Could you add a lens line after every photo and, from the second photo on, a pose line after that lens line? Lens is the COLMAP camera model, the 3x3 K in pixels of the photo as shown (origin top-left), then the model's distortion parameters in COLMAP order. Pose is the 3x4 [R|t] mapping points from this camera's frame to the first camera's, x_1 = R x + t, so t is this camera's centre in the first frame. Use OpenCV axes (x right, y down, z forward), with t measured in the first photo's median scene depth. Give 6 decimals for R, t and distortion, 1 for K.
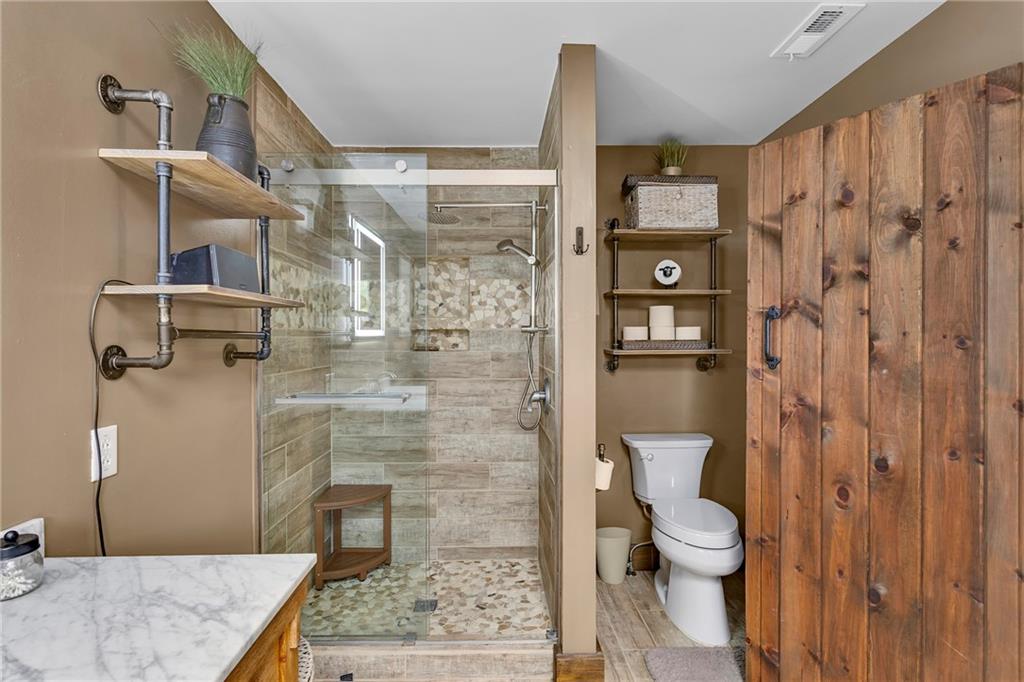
lens RADIAL K [[499.0, 0, 513.9], [0, 499.0, 336.5], [0, 0, 1]] dist [-0.000407, 0.000312]
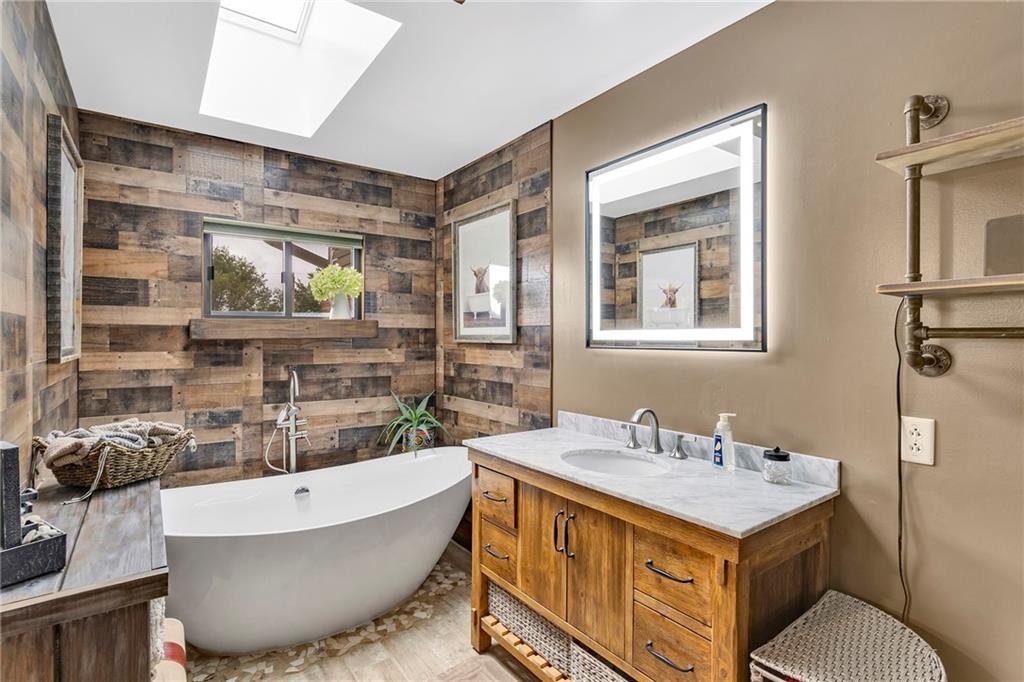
lens RADIAL K [[499.0, 0, 513.9], [0, 499.0, 336.5], [0, 0, 1]] dist [-0.000407, 0.000312]
pose [[-0.824789, -0.001337, -0.565439, 0.557486], [-0.001901, 0.999998, 0.000408, 0.002167], [0.565438, 0.001411, -0.824790, 1.404831]]
